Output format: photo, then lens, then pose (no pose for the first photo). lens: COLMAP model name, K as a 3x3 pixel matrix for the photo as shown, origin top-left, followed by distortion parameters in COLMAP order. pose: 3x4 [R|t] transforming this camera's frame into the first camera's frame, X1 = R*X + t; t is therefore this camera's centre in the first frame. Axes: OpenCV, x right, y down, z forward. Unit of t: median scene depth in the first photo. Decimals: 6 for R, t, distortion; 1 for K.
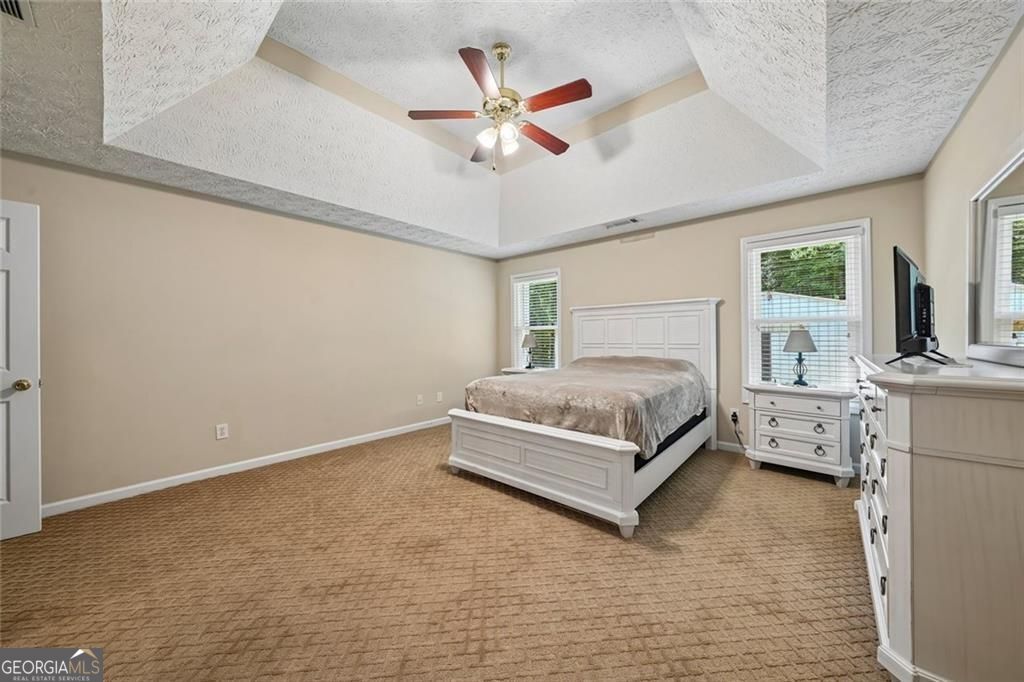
lens RADIAL K [[364.9, 0, 511.4], [0, 364.9, 339.1], [0, 0, 1]] dist [-0.000683, -0.000198]
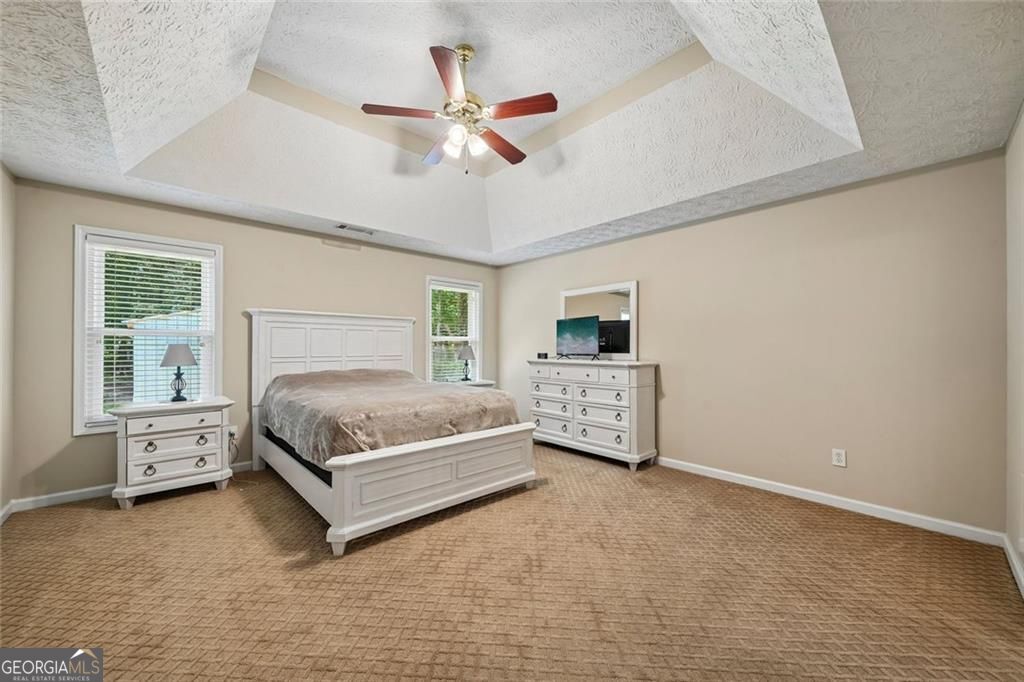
lens RADIAL K [[376.2, 0, 509.1], [0, 376.2, 350.3], [0, 0, 1]] dist [0.000056, 0.000023]
pose [[0.118545, -0.000519, 0.992949, -0.729174], [-0.000890, 0.999999, 0.000629, -0.002419], [-0.992948, -0.000959, 0.118545, 0.562297]]
